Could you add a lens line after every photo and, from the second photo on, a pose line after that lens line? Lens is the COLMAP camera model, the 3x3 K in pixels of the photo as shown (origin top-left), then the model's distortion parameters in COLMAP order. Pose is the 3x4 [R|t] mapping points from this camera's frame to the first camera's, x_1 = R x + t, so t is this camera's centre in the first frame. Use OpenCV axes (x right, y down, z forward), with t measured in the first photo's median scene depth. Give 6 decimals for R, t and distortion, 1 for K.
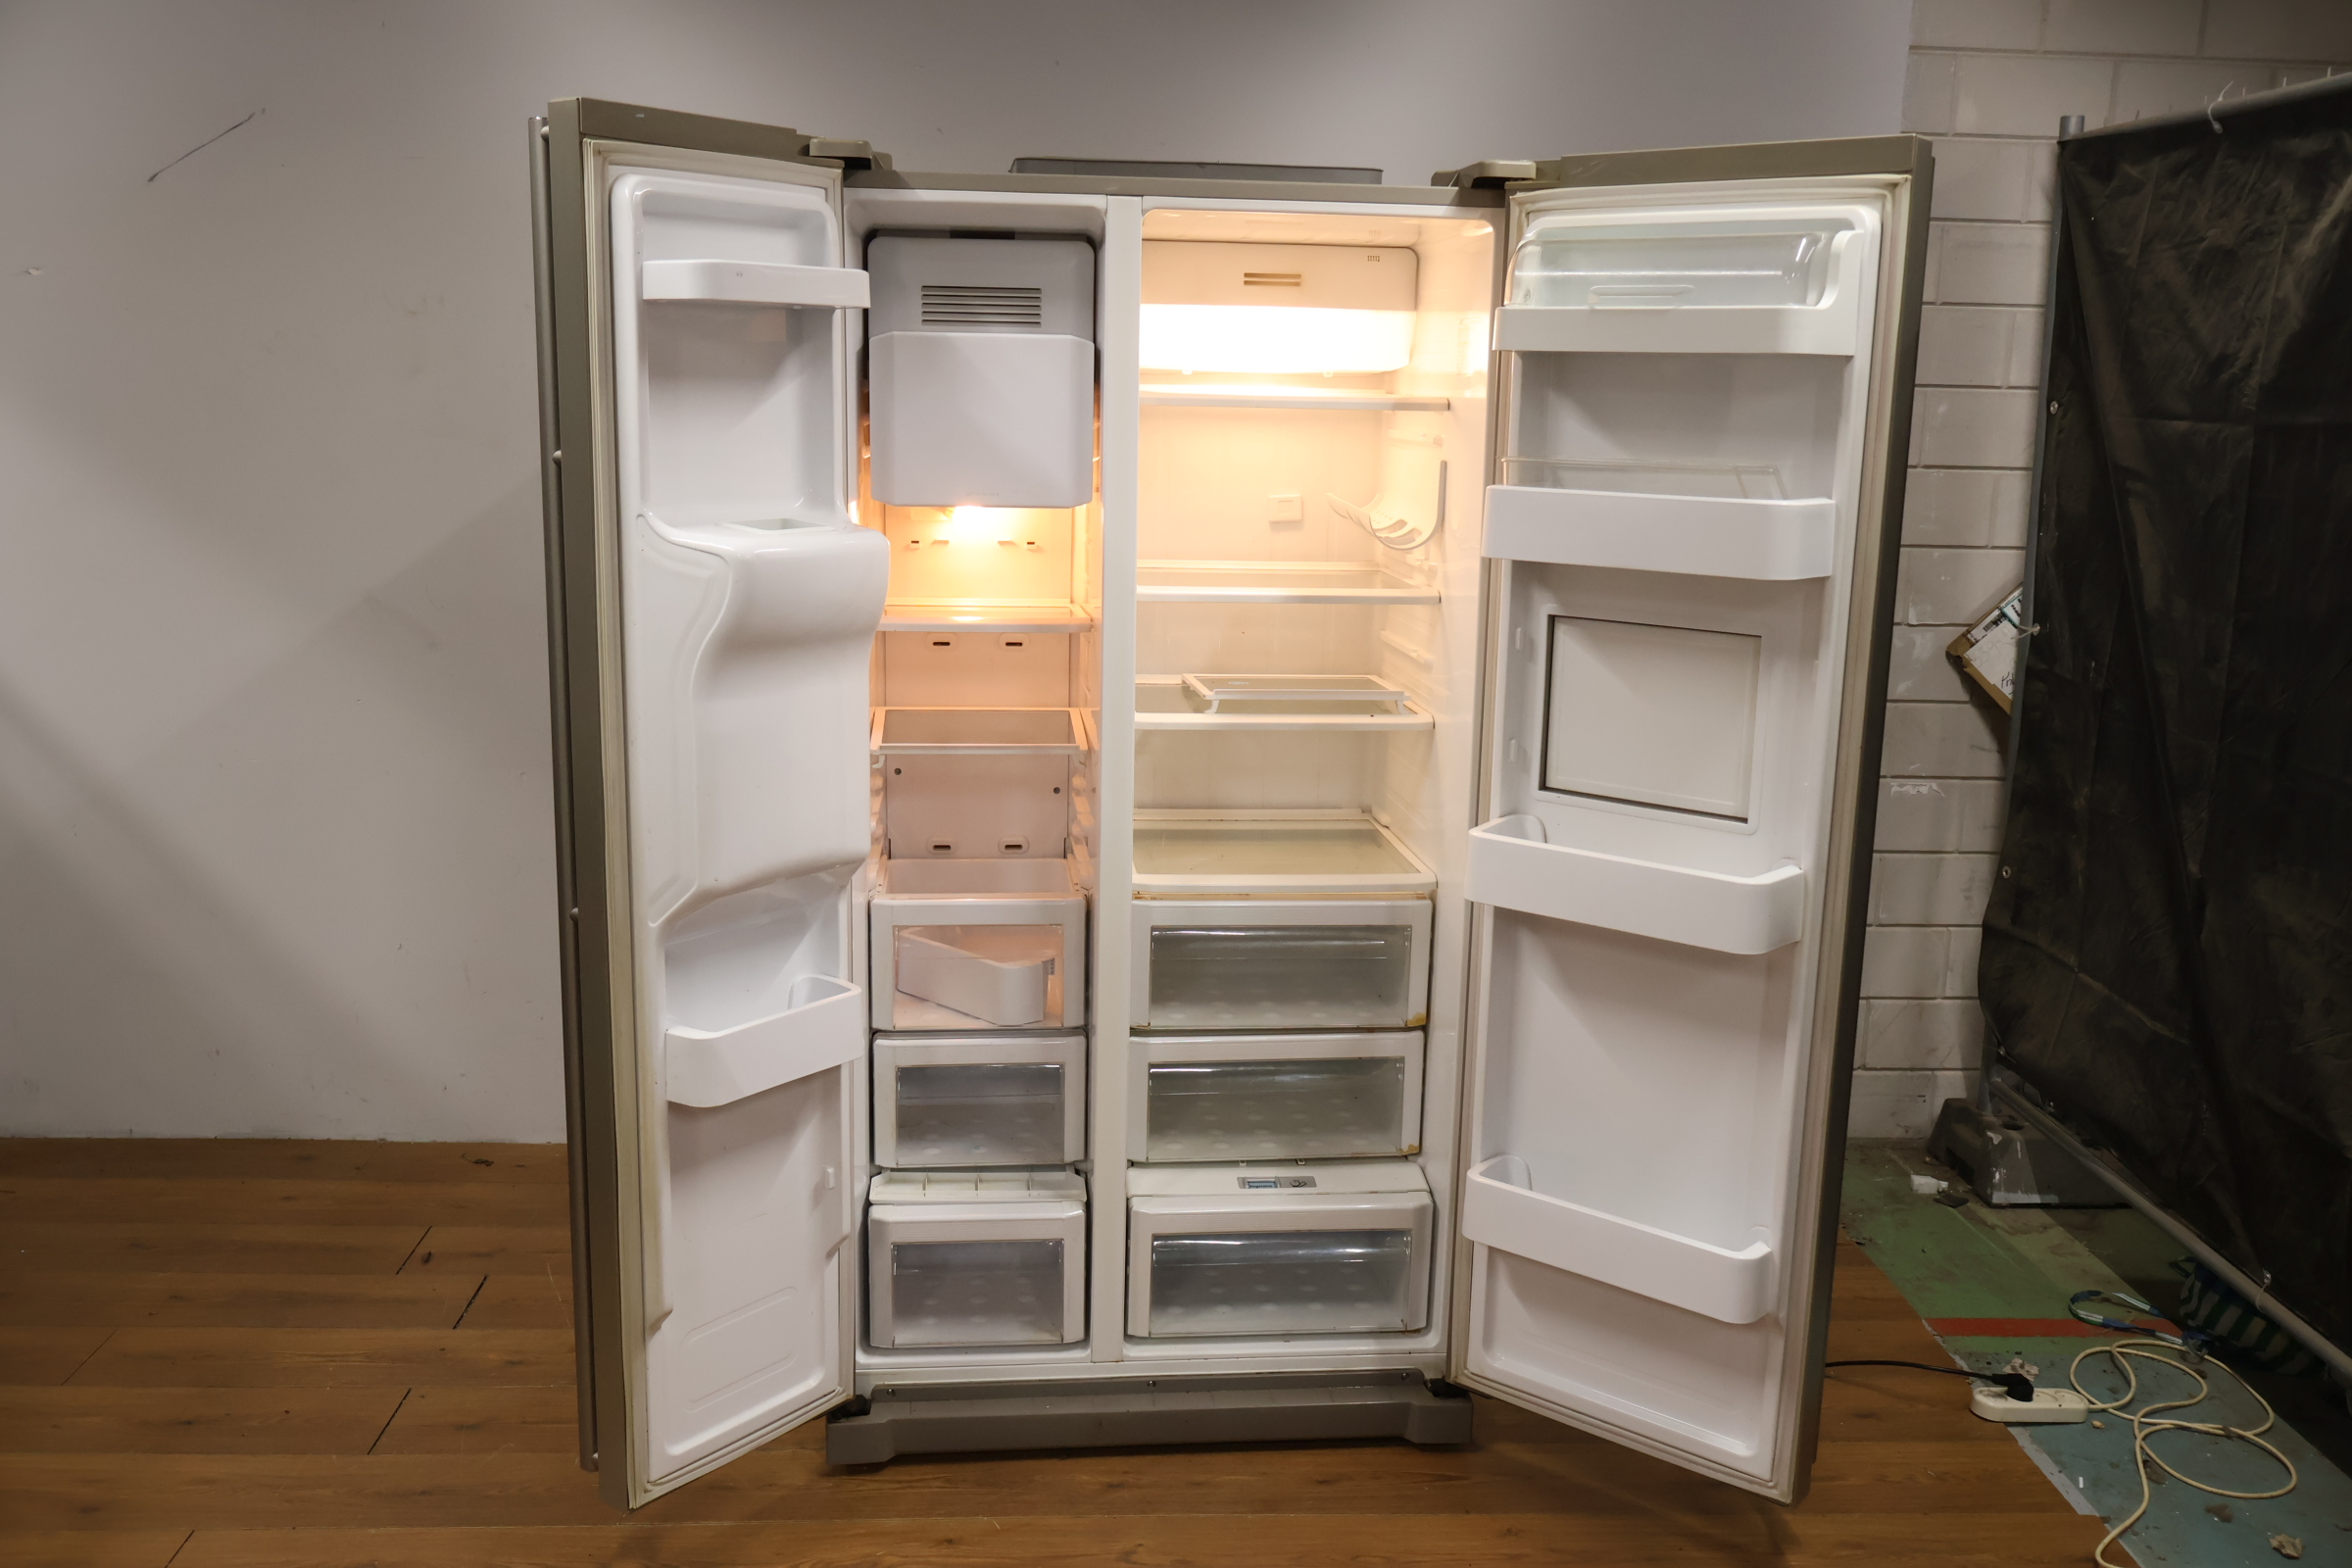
lens RADIAL K [[2032.6, 0, 1161.3], [0, 2032.6, 764.9], [0, 0, 1]] dist [-0.007605, 0.008308]
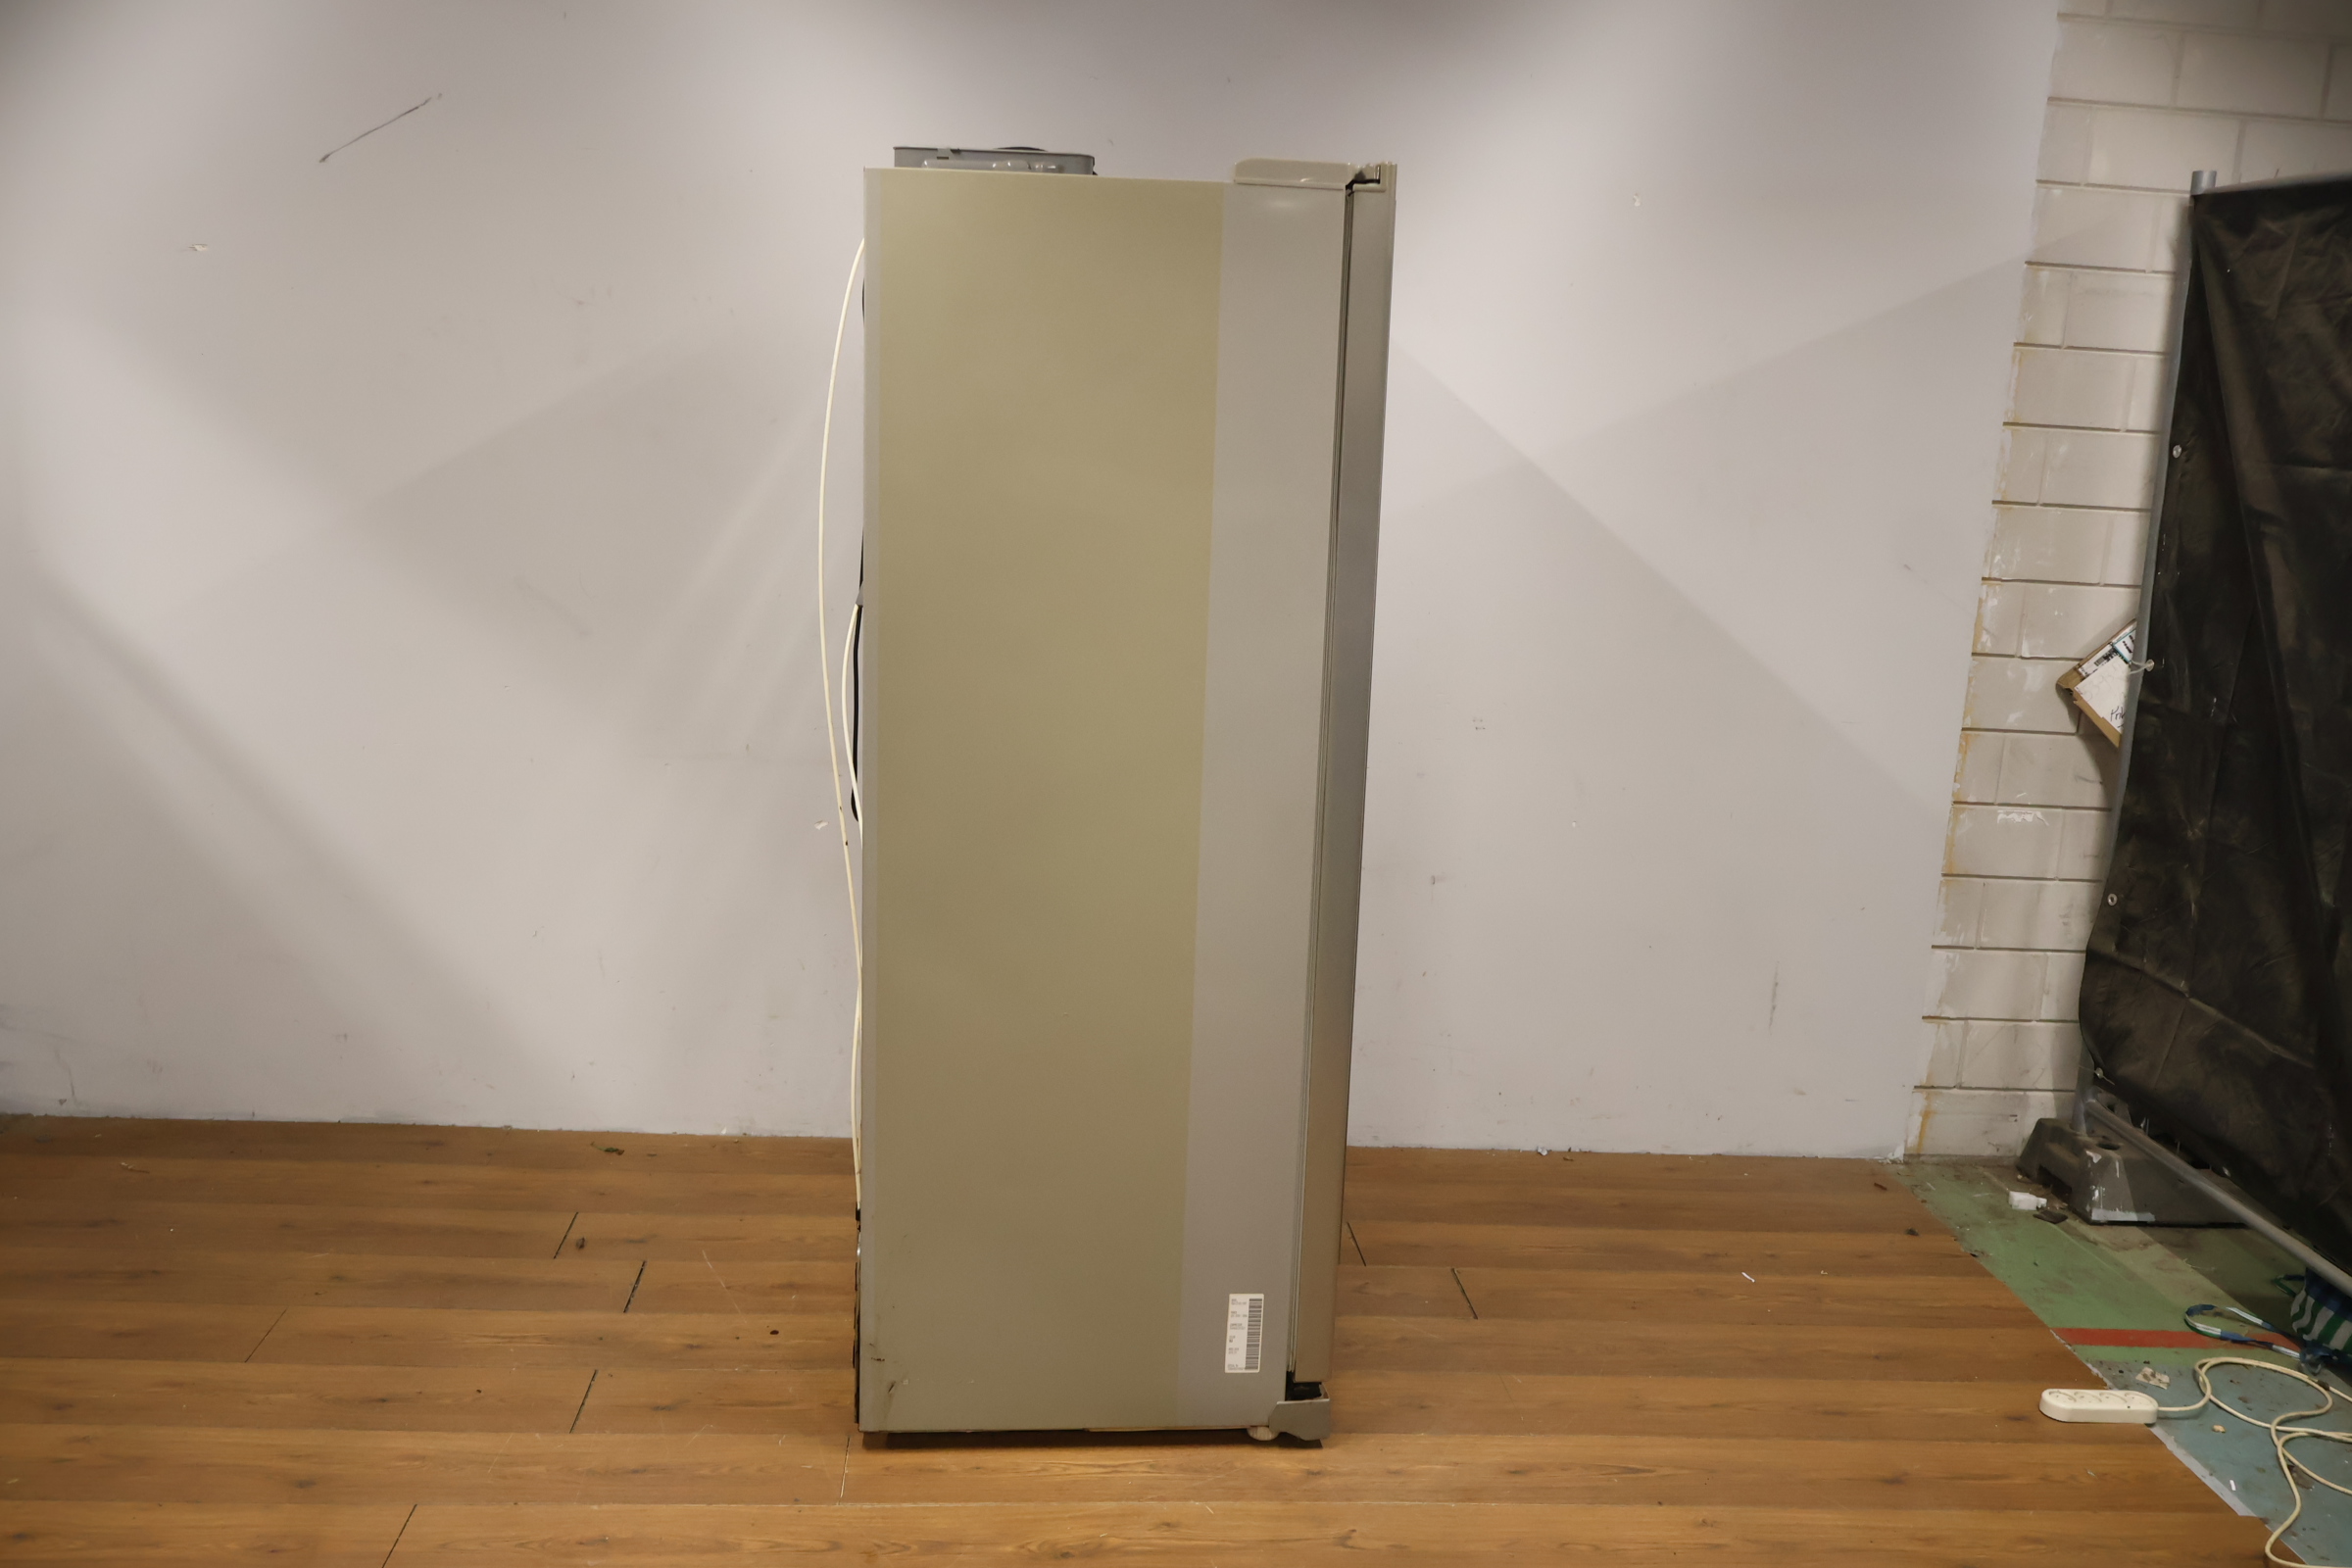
lens RADIAL K [[2032.6, 0, 1163.6], [0, 2032.6, 777.4], [0, 0, 1]] dist [-0.007605, 0.008308]
pose [[0.998903, 0.027191, 0.038133, -0.113489], [-0.027076, 0.999627, -0.003543, 0.007832], [-0.038215, 0.002507, 0.999266, -0.014560]]
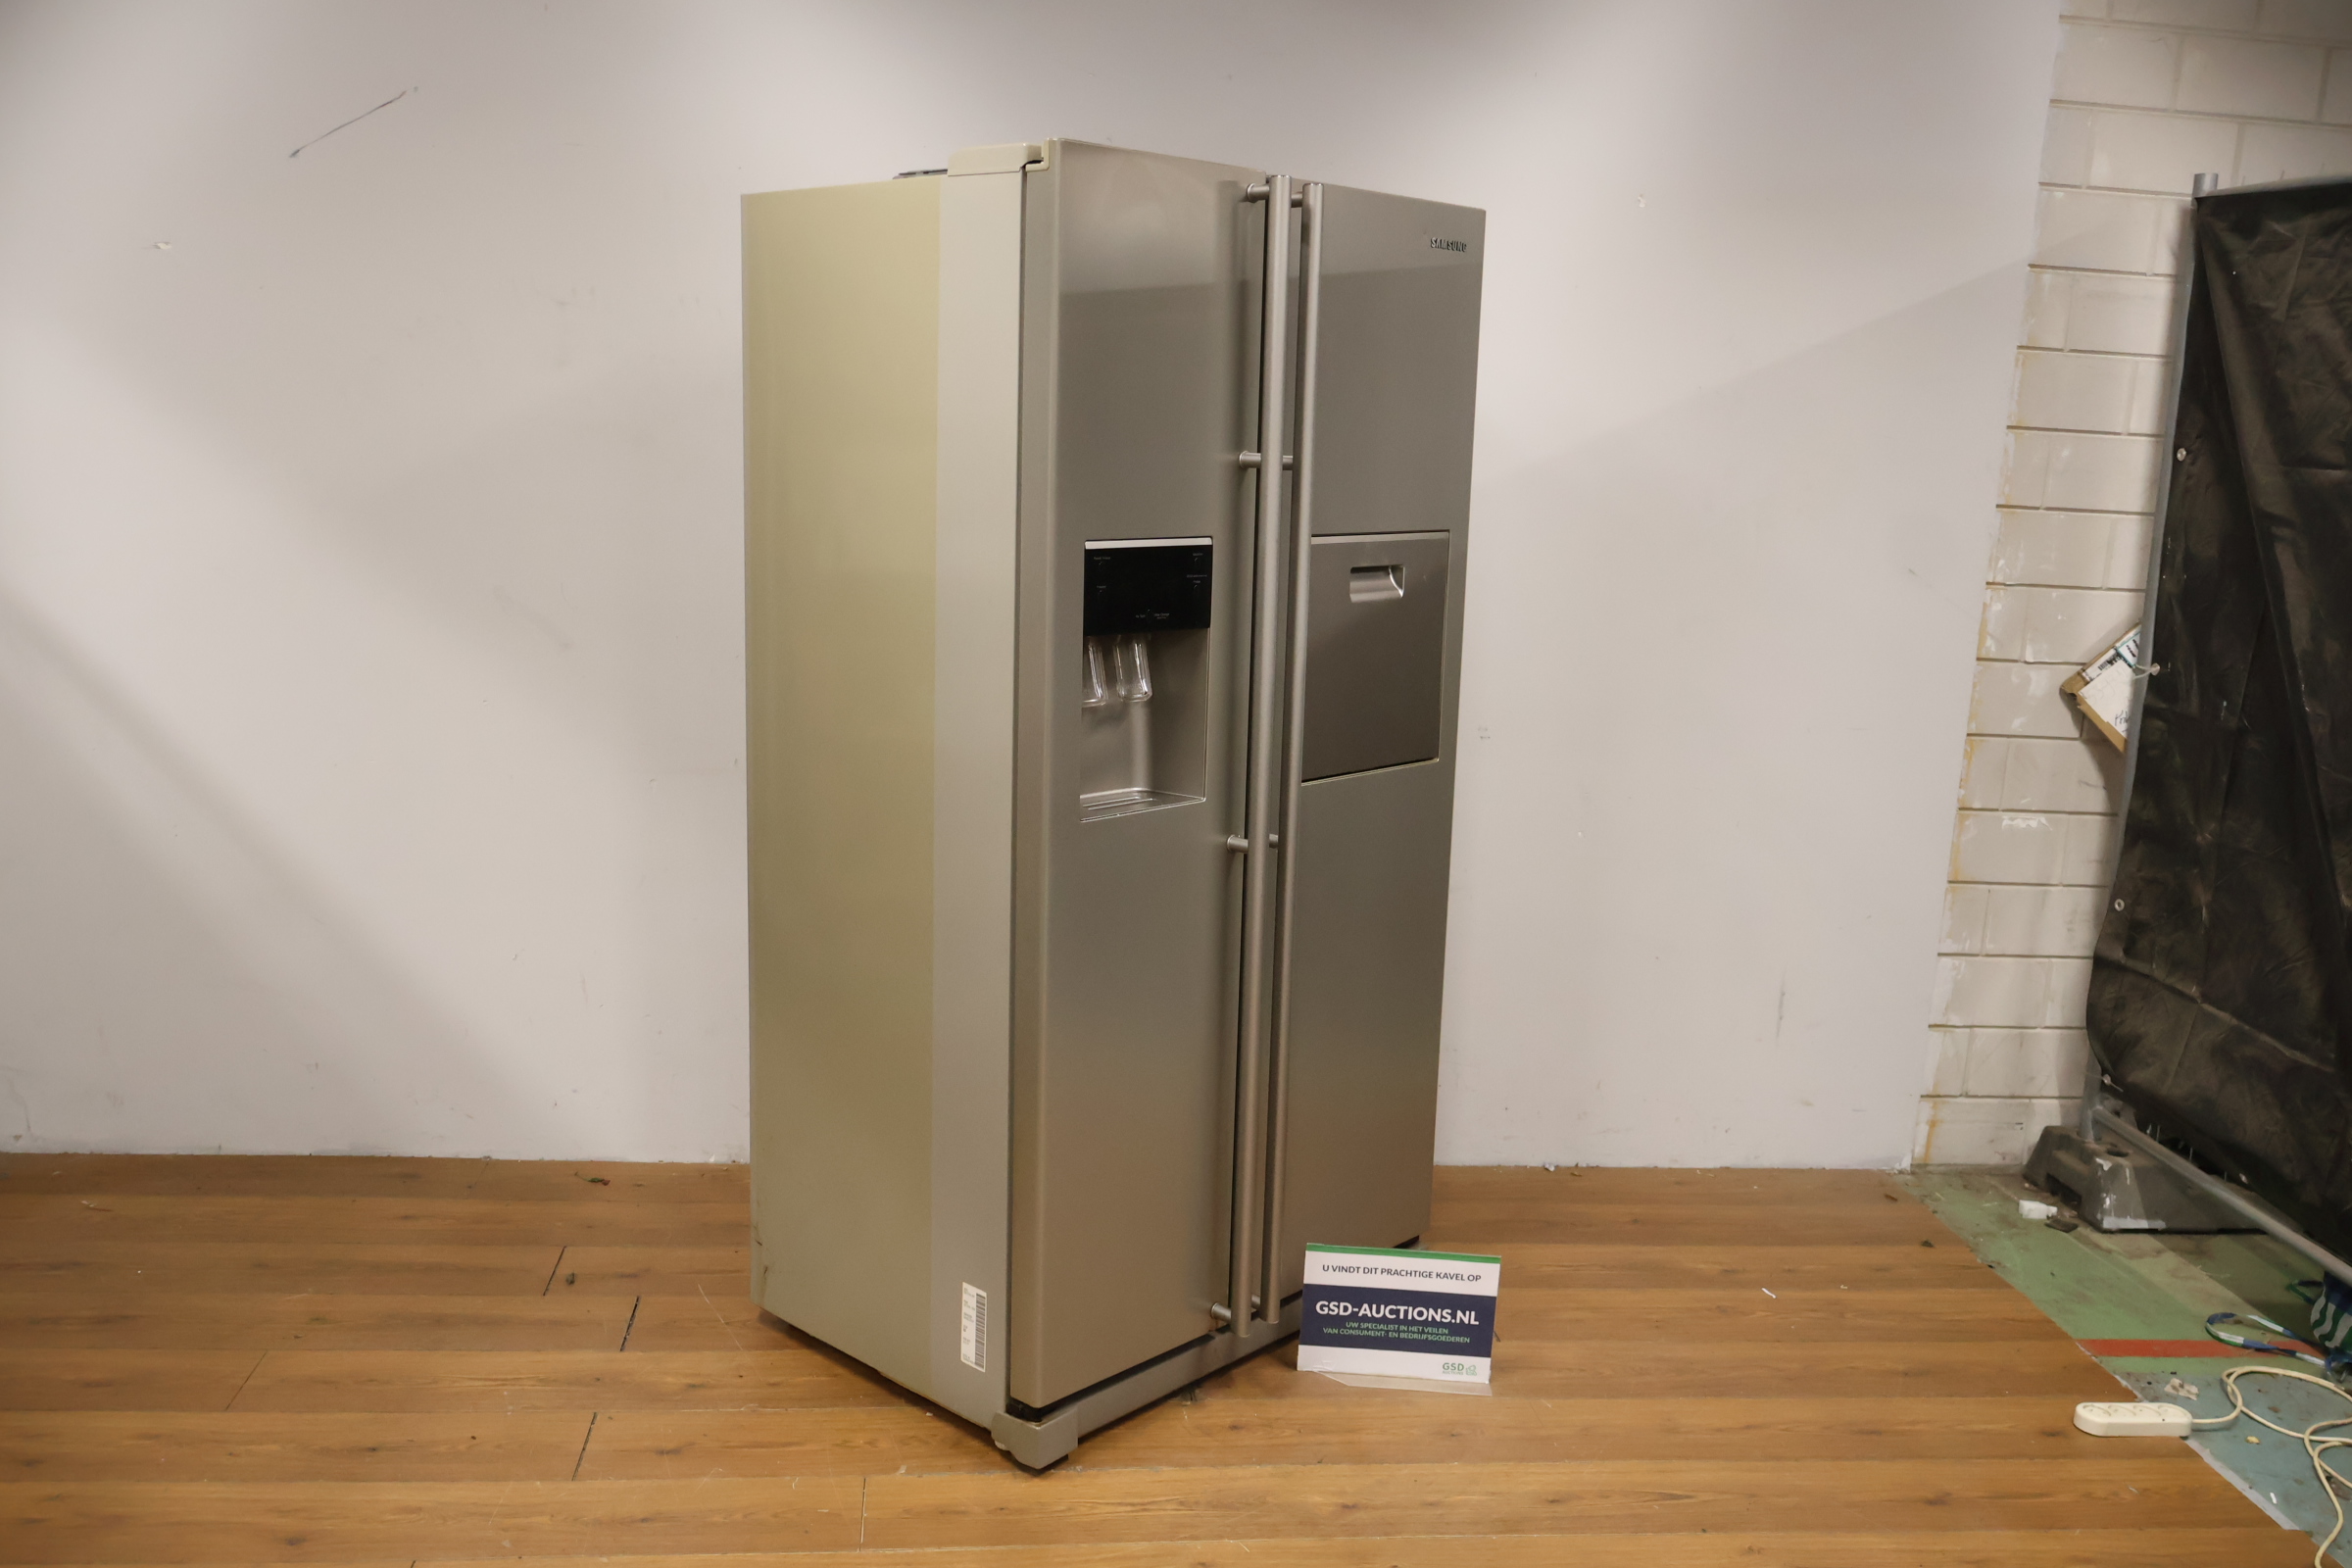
lens RADIAL K [[2032.6, 0, 1179.9], [0, 2032.6, 773.3], [0, 0, 1]] dist [-0.007605, 0.008308]
pose [[0.997015, 0.019959, 0.074581, -0.143652], [-0.019087, 0.999741, -0.012398, 0.008449], [-0.074809, 0.010938, 0.997138, 0.011851]]
